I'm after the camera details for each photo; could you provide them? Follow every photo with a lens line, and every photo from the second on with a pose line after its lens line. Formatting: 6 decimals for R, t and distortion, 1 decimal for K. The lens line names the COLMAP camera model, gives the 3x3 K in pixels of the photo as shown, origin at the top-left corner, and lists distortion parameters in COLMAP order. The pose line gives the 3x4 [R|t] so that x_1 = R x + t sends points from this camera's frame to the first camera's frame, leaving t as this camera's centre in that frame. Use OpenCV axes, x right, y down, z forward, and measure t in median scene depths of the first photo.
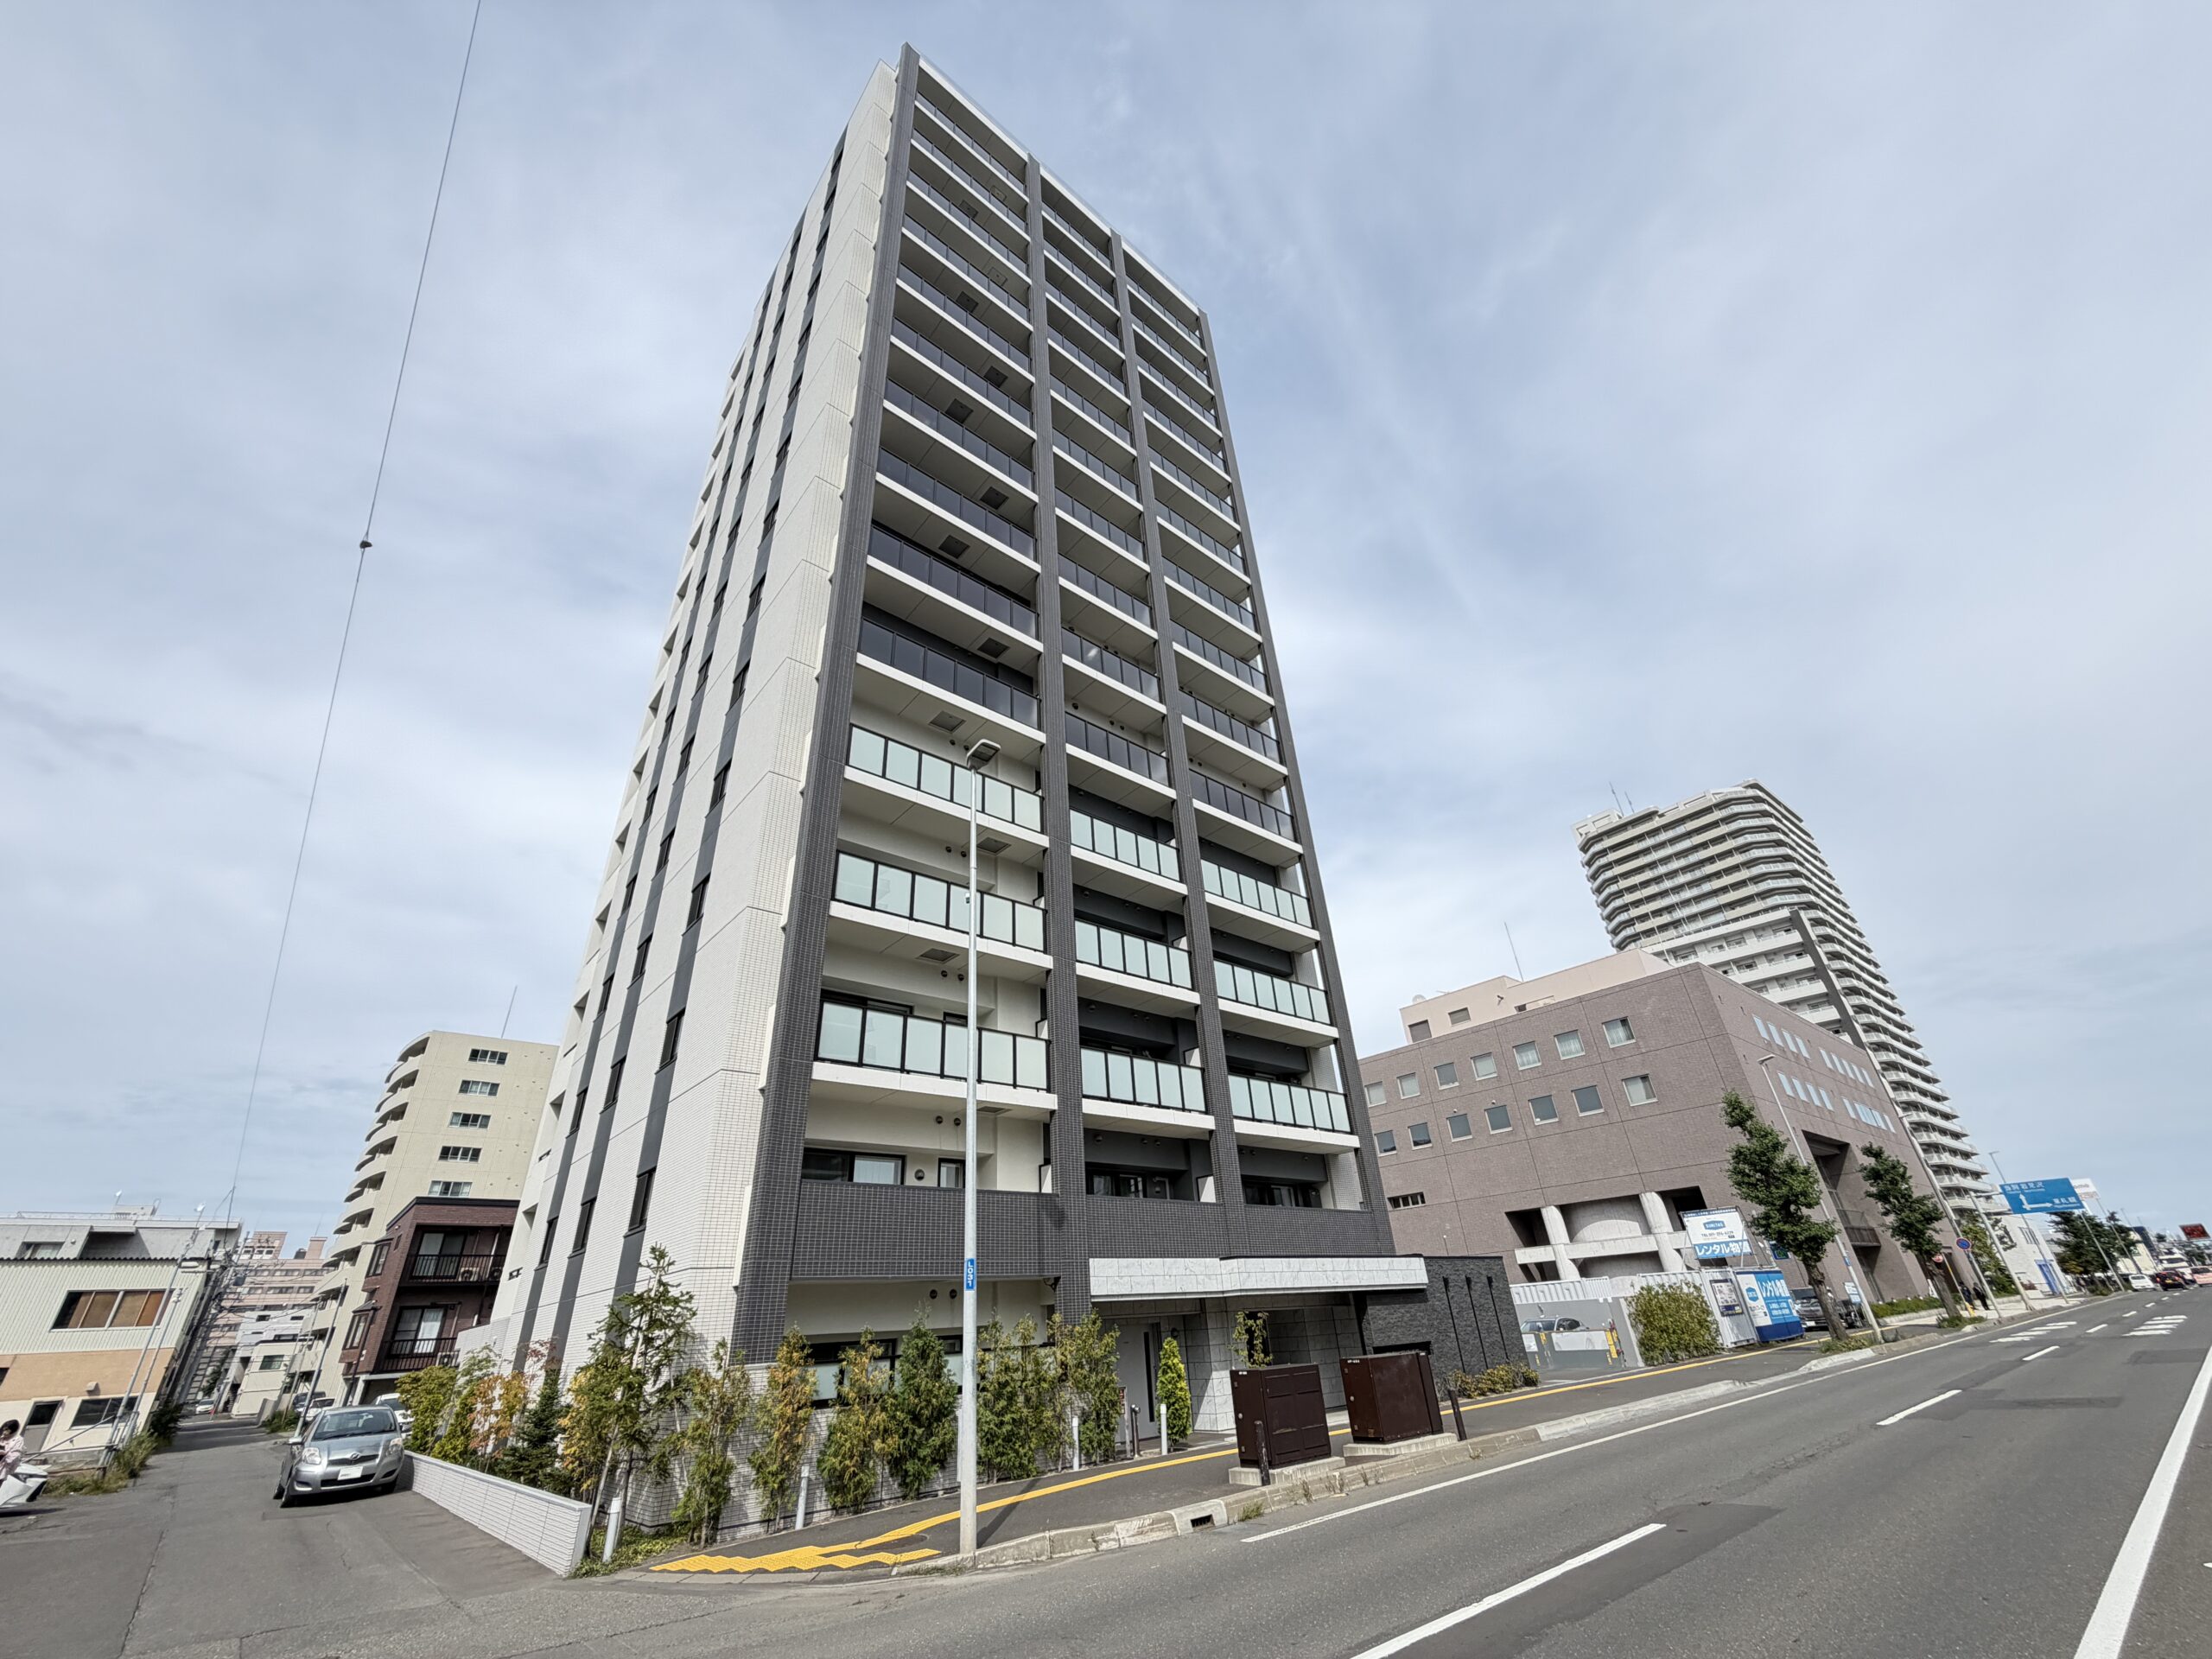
lens RADIAL K [[881.1, 0, 1090.6], [0, 881.1, 833.5], [0, 0, 1]] dist [0.008533, -0.000214]
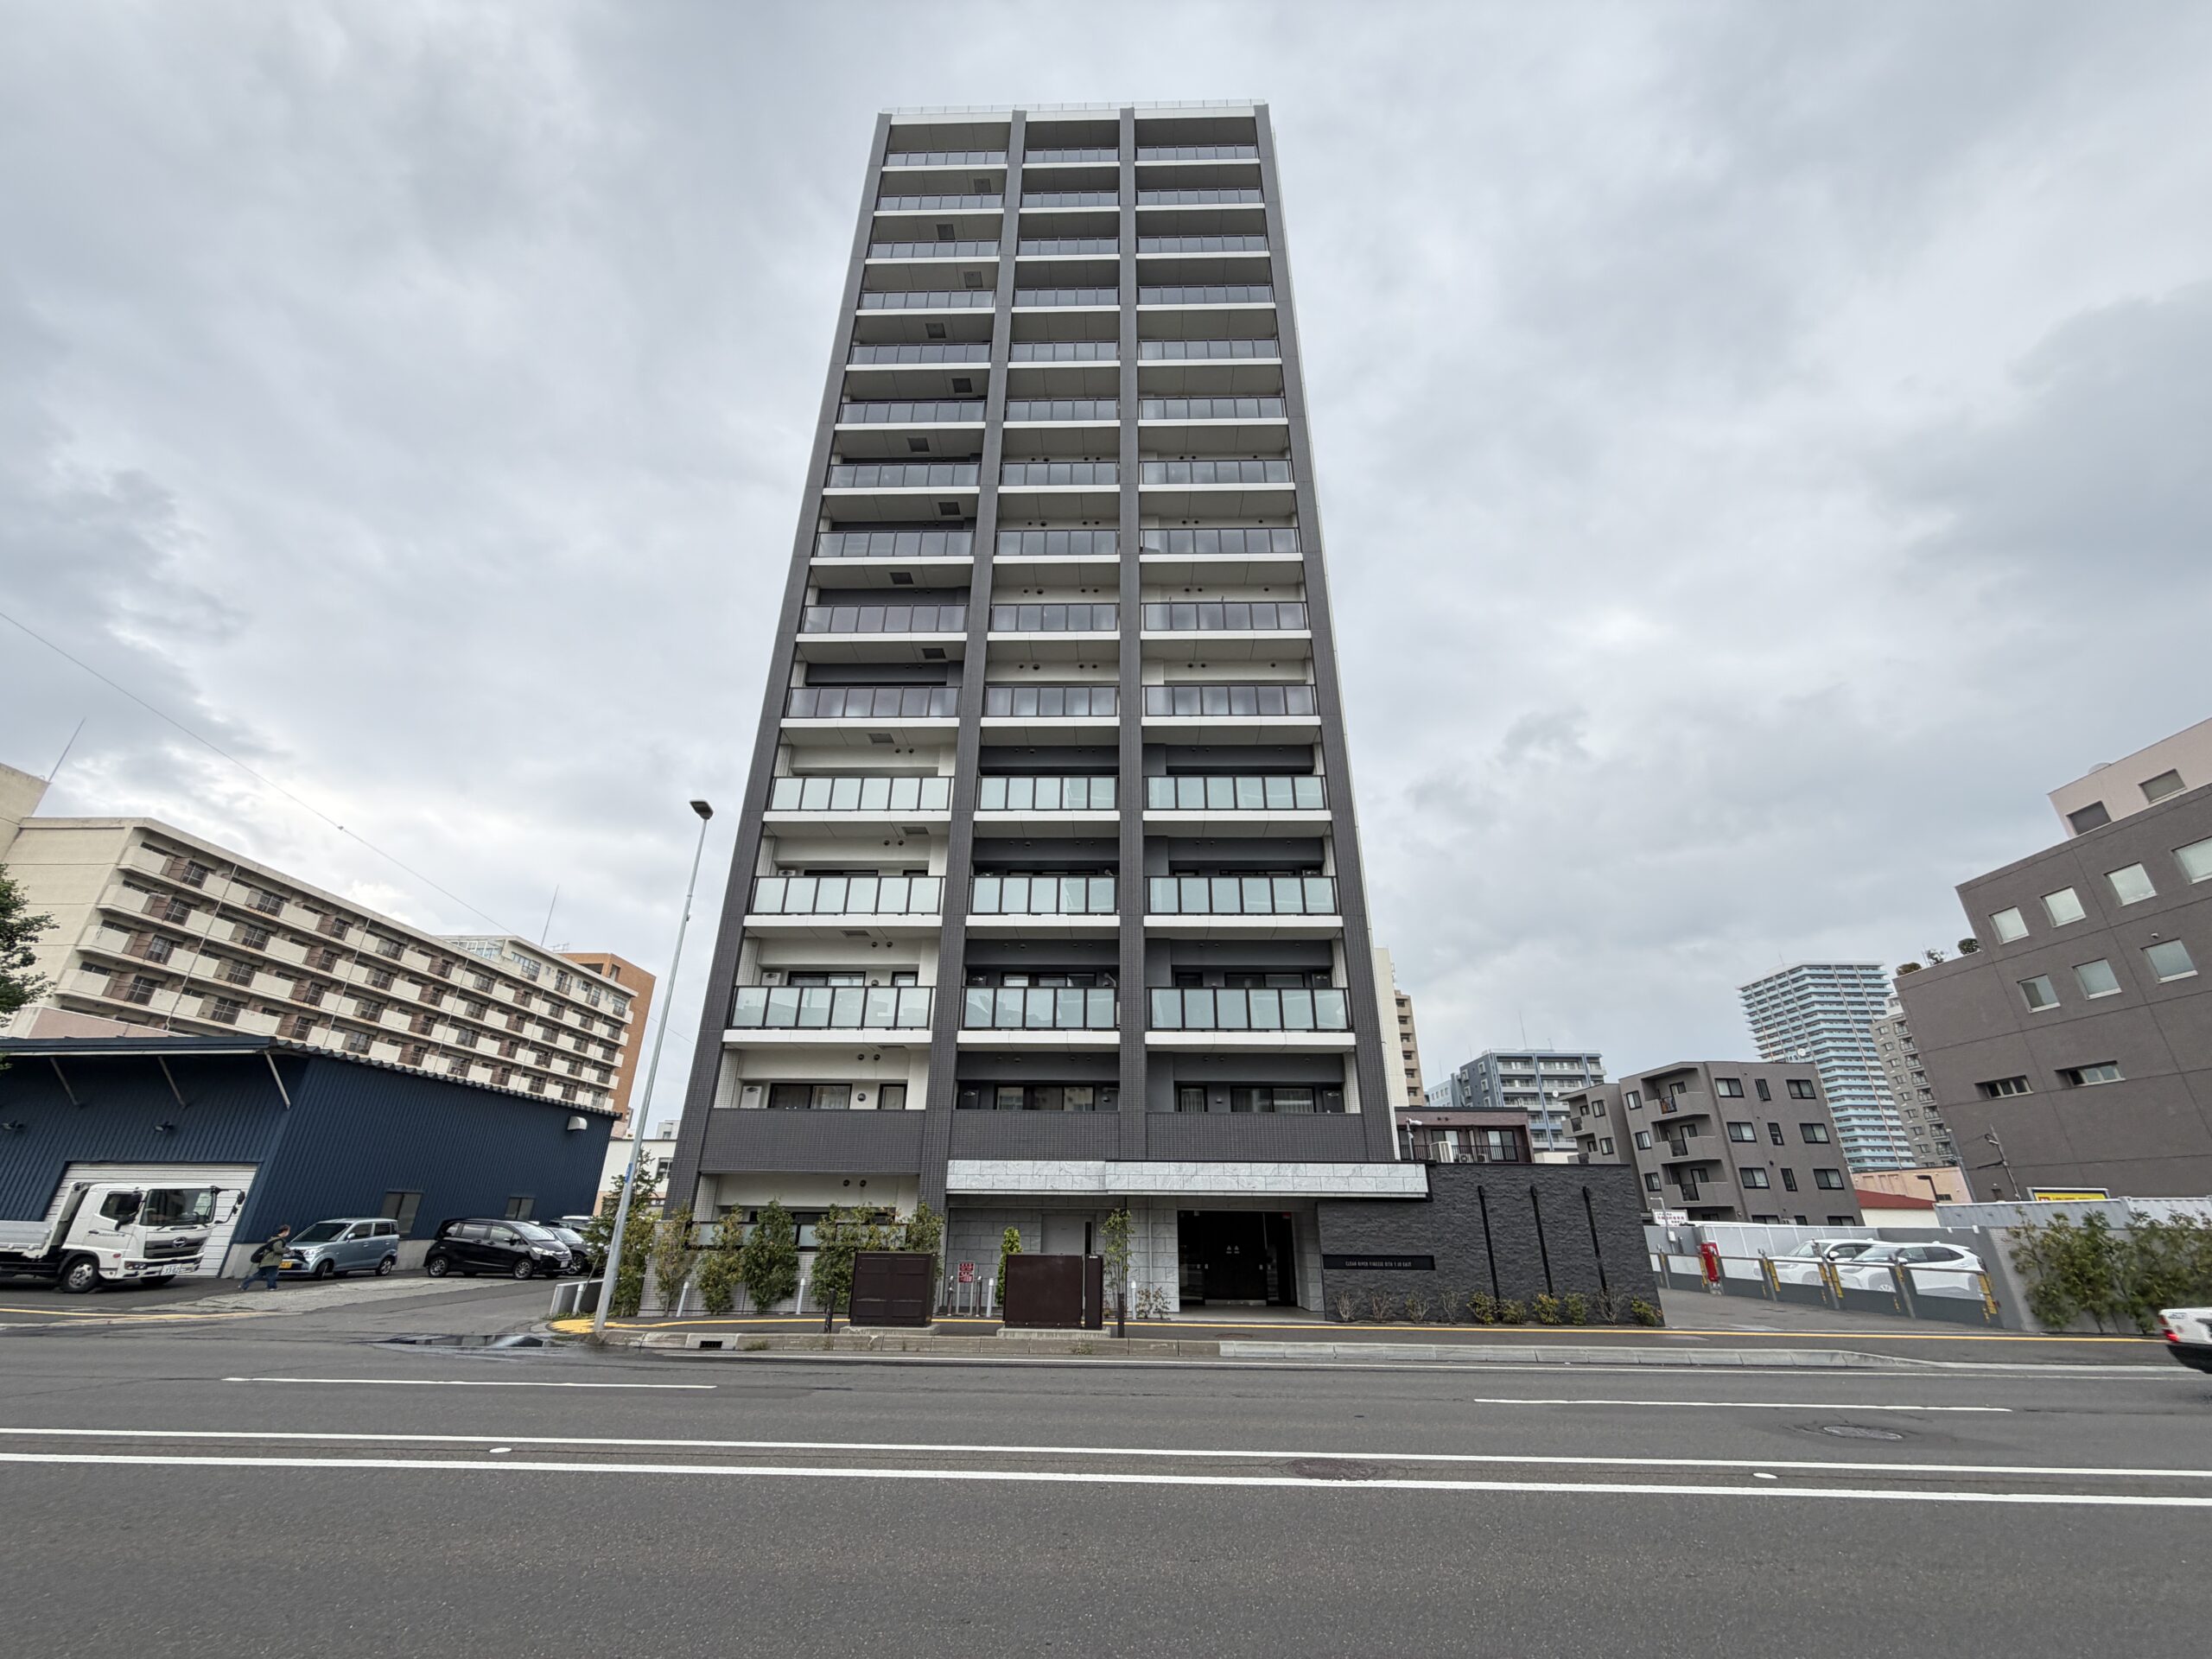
lens RADIAL K [[881.1, 0, 1108.9], [0, 881.1, 825.8], [0, 0, 1]] dist [0.008533, -0.000214]
pose [[0.743405, -0.213848, -0.633734, 0.910771], [0.282772, 0.959153, 0.008049, 0.078184], [0.606127, -0.185185, 0.773509, 0.238497]]
